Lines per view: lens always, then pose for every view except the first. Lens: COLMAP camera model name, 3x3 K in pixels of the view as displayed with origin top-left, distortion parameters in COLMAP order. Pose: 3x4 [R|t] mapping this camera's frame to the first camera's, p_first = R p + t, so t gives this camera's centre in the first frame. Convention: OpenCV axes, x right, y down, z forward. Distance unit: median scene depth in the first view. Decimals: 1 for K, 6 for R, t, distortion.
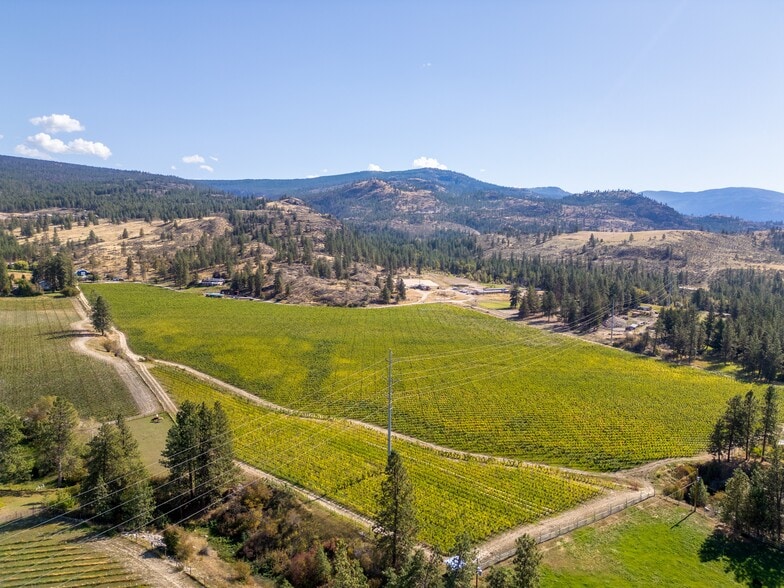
lens RADIAL K [[553.4, 0, 392.0], [0, 553.4, 294.0], [0, 0, 1]] dist [0.054334, -0.042964]
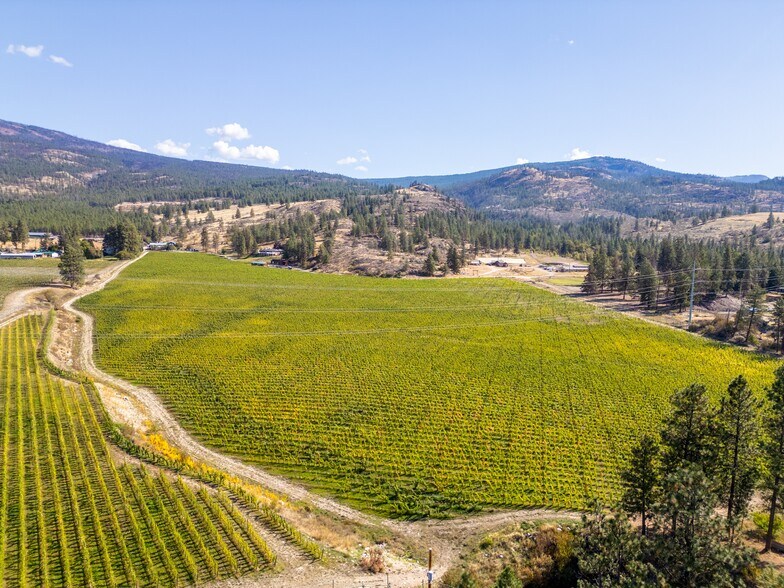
lens RADIAL K [[551.2, 0, 391.9], [0, 551.2, 302.1], [0, 0, 1]] dist [0.062474, -0.068831]
pose [[0.956523, 0.037452, -0.289242, 0.143907], [-0.031965, 0.999209, 0.023671, 0.031904], [0.289899, -0.013396, 0.956963, 0.147753]]
